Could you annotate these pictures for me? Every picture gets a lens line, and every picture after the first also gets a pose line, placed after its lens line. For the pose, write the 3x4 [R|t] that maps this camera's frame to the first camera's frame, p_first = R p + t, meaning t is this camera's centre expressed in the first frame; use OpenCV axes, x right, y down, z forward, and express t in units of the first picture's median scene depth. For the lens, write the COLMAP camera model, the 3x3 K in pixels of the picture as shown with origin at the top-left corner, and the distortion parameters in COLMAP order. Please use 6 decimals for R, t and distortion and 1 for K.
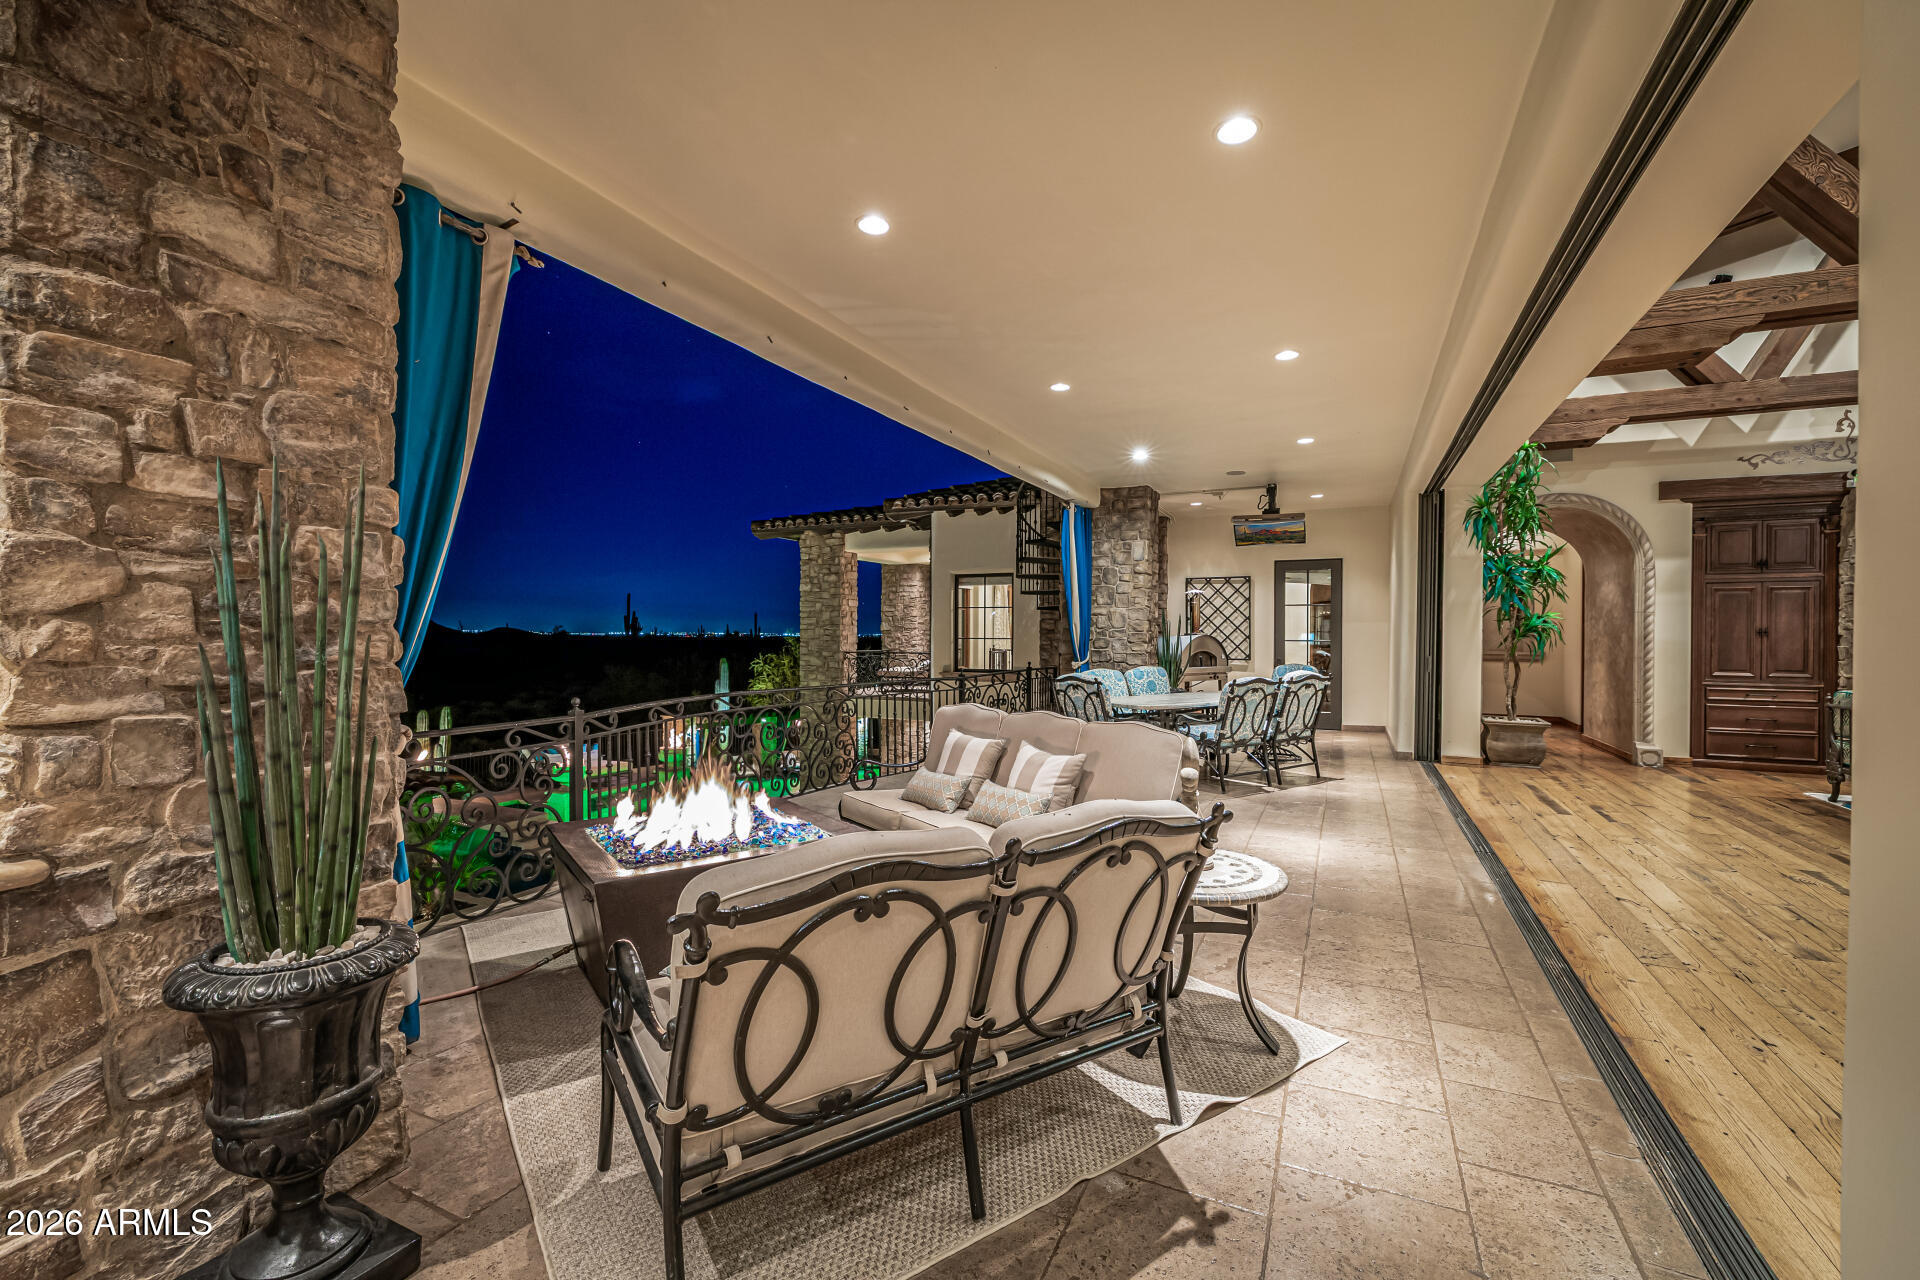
lens RADIAL K [[797.7, 0, 961.3], [0, 797.7, 637.6], [0, 0, 1]] dist [0.003806, 0.000256]
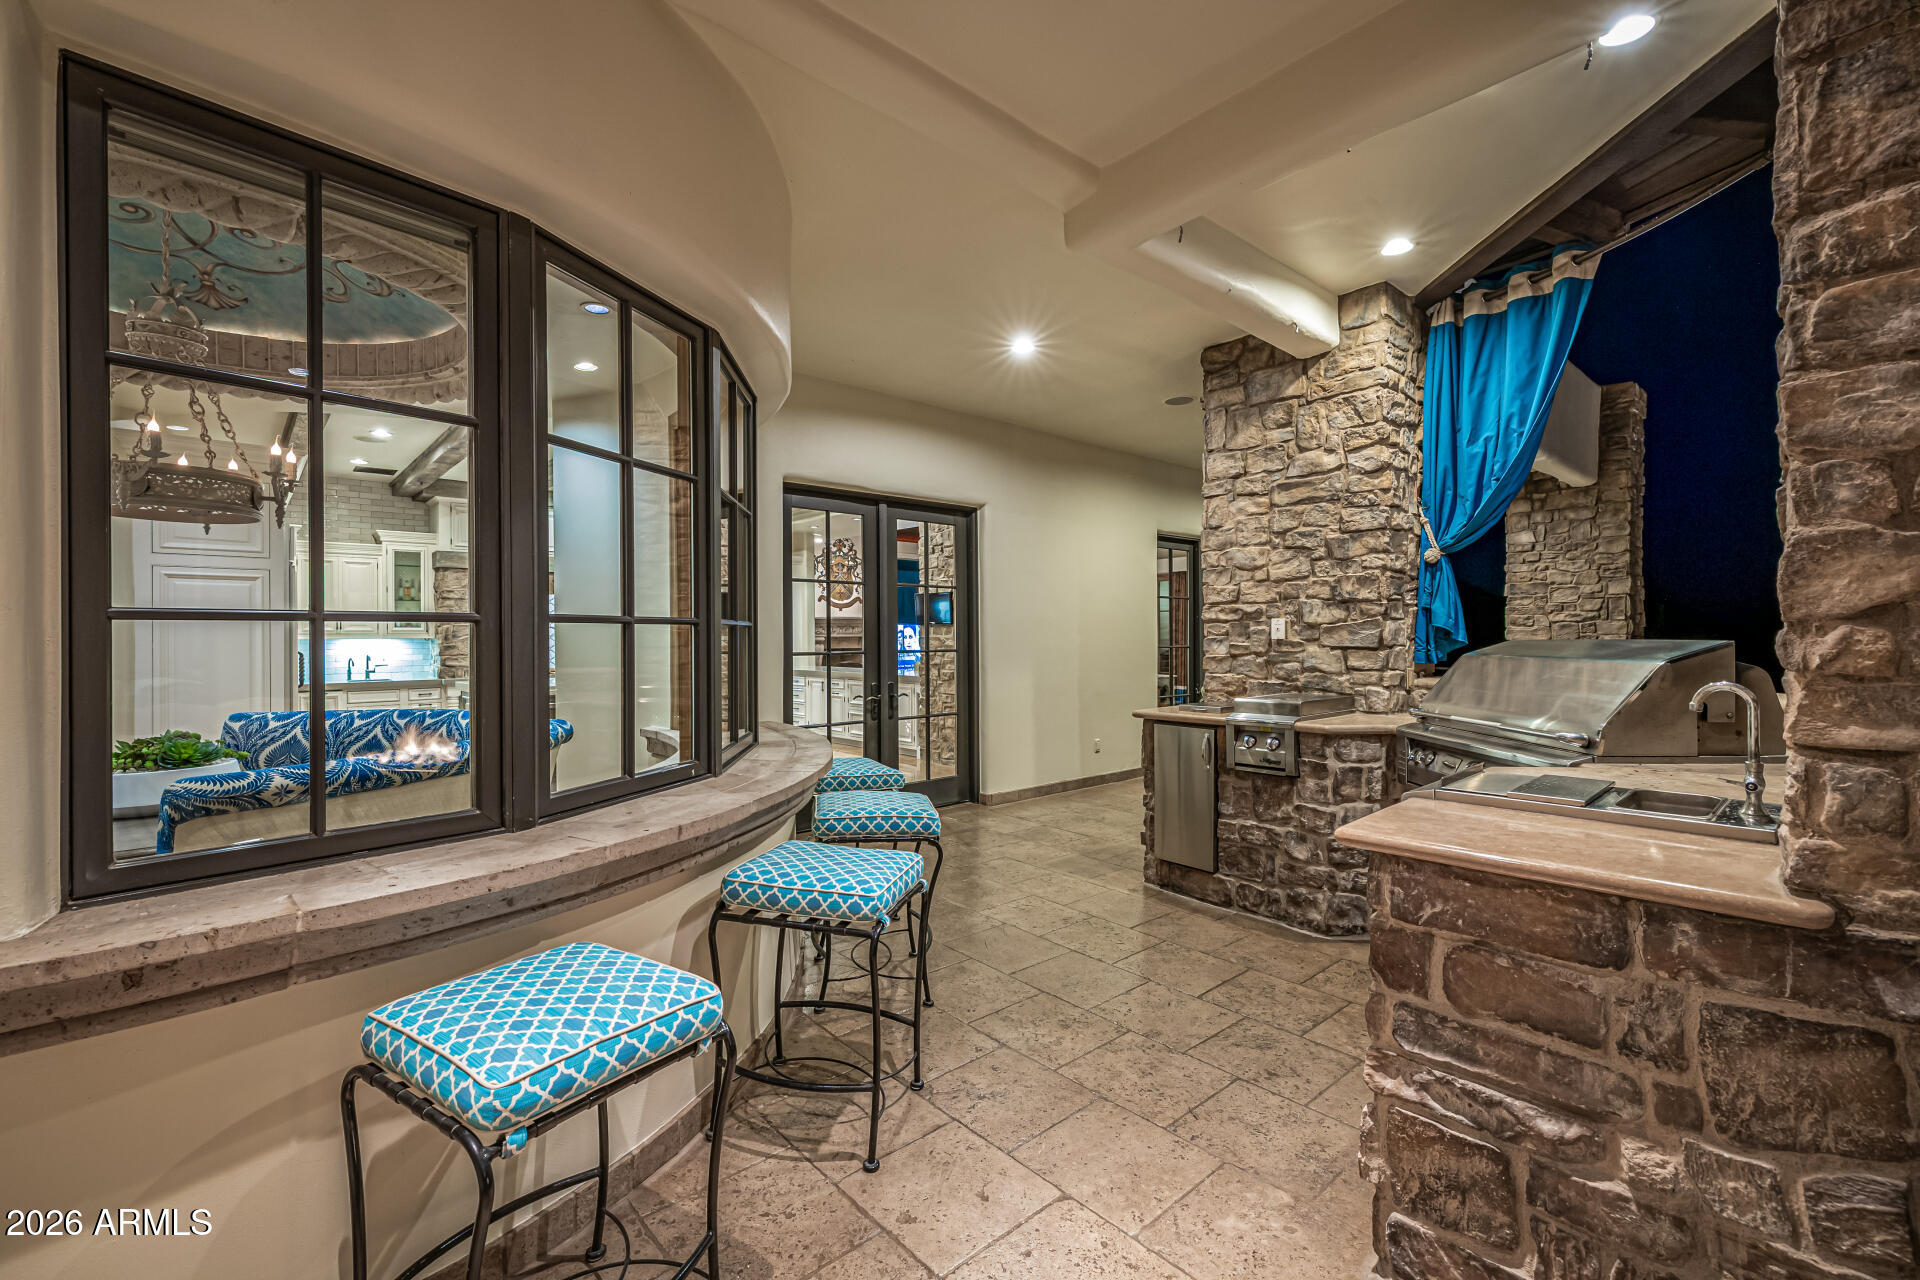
lens RADIAL K [[797.7, 0, 959.9], [0, 797.7, 638.8], [0, 0, 1]] dist [0.003806, 0.000256]
pose [[-0.362434, -0.000086, -0.932009, -0.007539], [-0.004692, 0.999987, 0.001732, -0.005223], [0.931997, 0.005001, -0.362430, 0.437853]]
